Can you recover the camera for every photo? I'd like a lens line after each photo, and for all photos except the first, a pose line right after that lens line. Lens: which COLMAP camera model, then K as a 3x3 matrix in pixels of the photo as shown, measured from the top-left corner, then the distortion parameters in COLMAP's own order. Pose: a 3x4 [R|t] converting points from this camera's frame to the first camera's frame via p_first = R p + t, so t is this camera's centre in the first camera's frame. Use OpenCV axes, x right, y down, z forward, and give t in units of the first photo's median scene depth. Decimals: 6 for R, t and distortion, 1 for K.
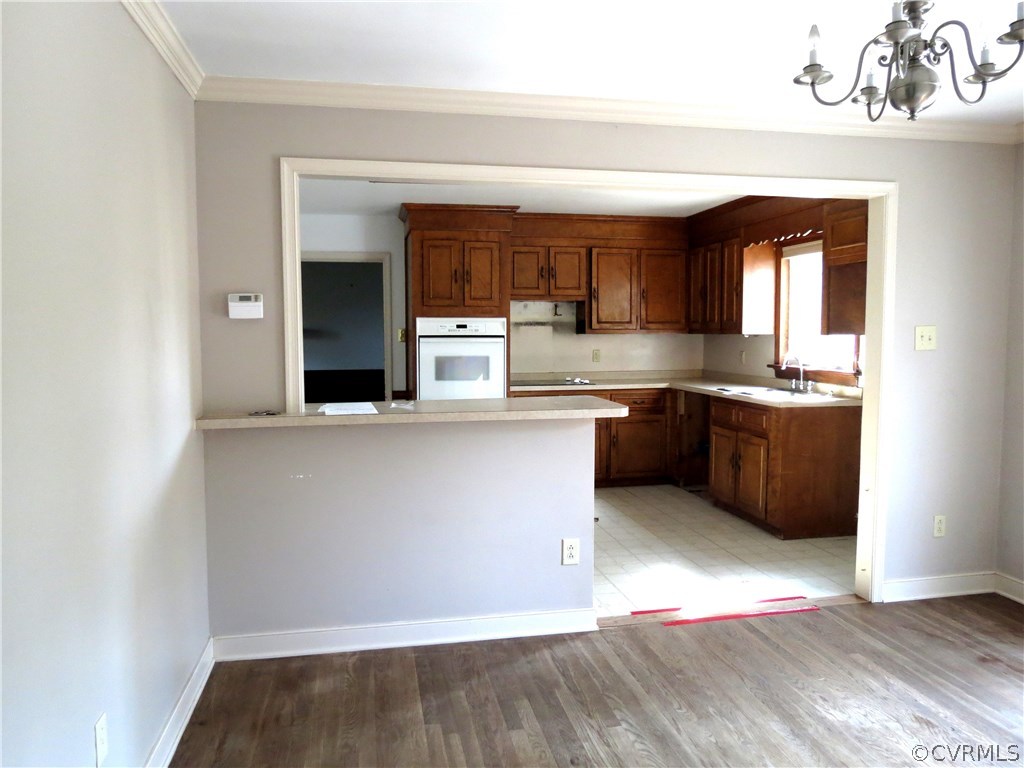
lens RADIAL K [[730.4, 0, 510.4], [0, 730.4, 382.2], [0, 0, 1]] dist [-0.038592, 0.028932]
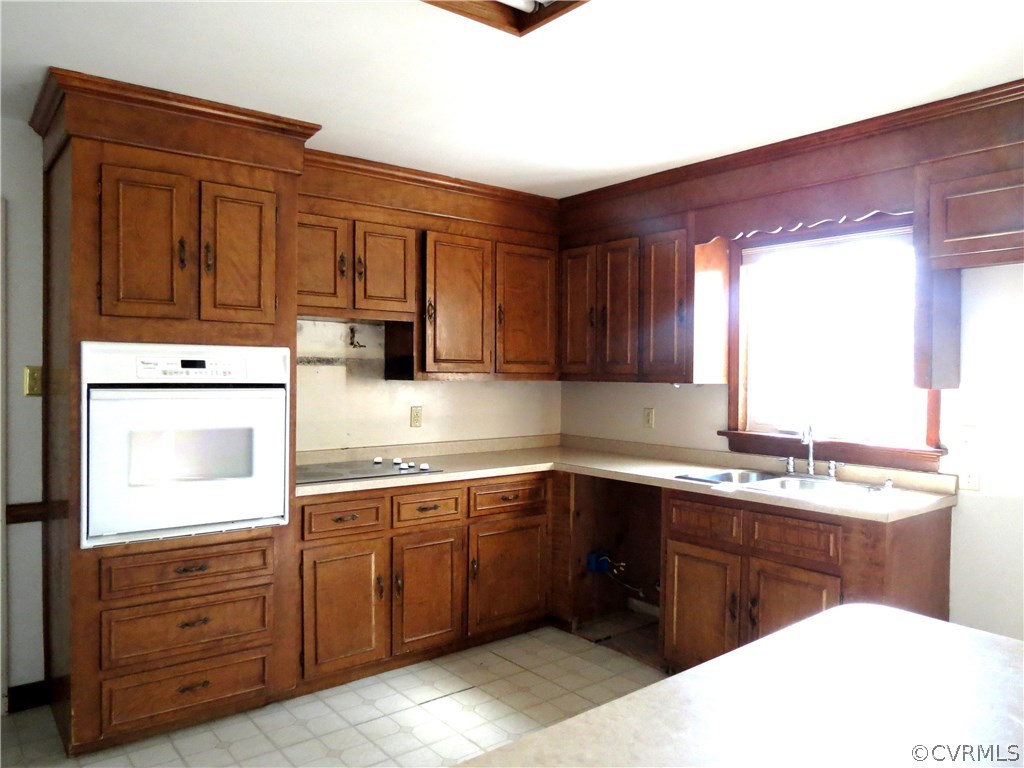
lens RADIAL K [[730.4, 0, 510.3], [0, 730.4, 383.5], [0, 0, 1]] dist [-0.038592, 0.028932]
pose [[0.890234, 0.003632, 0.455489, -0.109940], [0.020725, 0.998610, -0.048469, -0.042950], [-0.455032, 0.052589, 0.888921, 0.571392]]
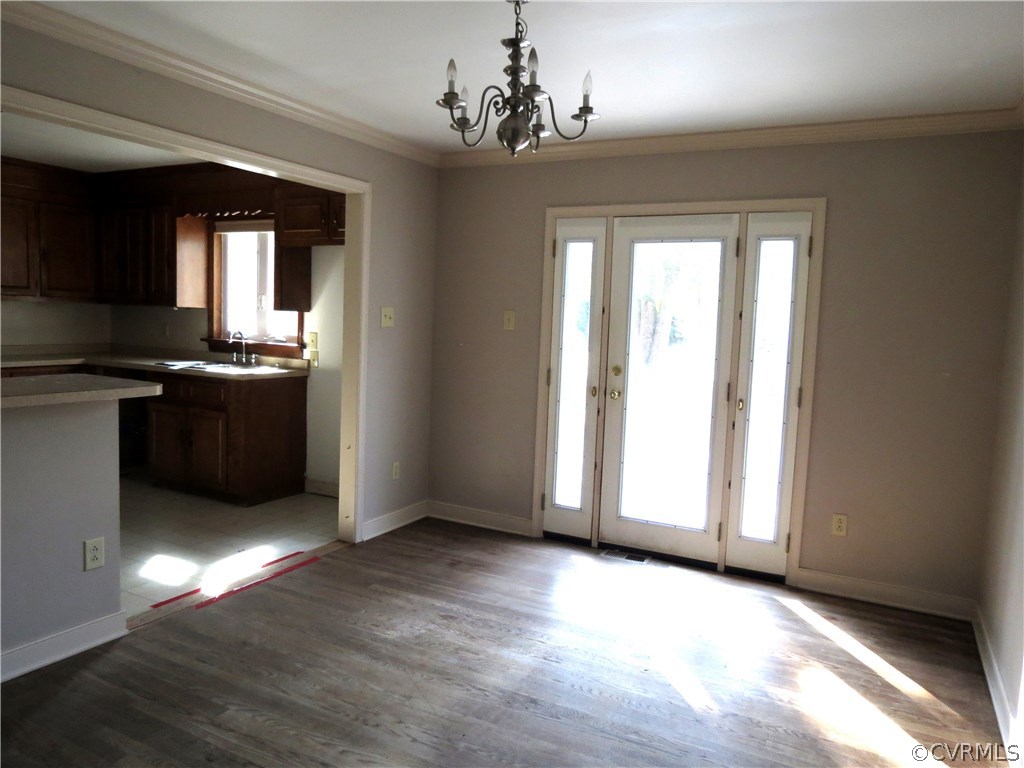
lens RADIAL K [[730.4, 0, 508.3], [0, 730.4, 383.1], [0, 0, 1]] dist [-0.038592, 0.028932]
pose [[0.634849, -0.042864, 0.771446, -0.164685], [0.013447, 0.998922, 0.044438, -0.001449], [-0.772519, -0.017837, 0.634741, 0.048211]]
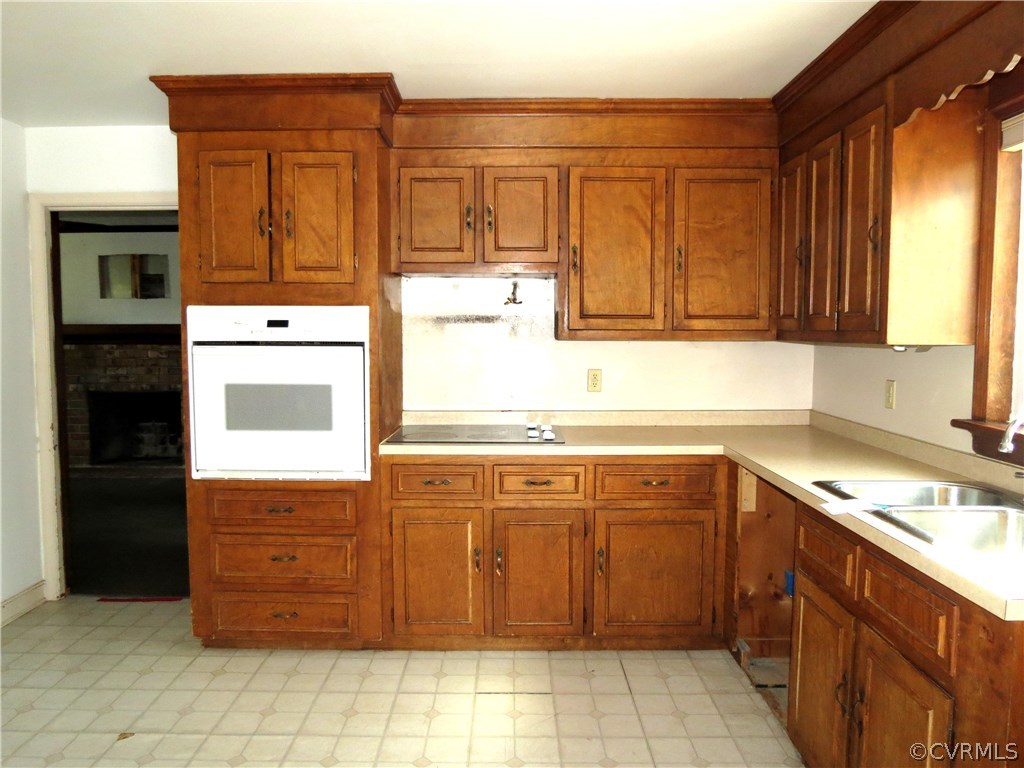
lens RADIAL K [[730.4, 0, 506.5], [0, 730.4, 381.7], [0, 0, 1]] dist [-0.038592, 0.028932]
pose [[0.978580, 0.019196, -0.204972, 0.213768], [-0.018891, 0.999816, 0.003441, -0.046812], [0.205000, 0.000505, 0.978762, 0.617022]]
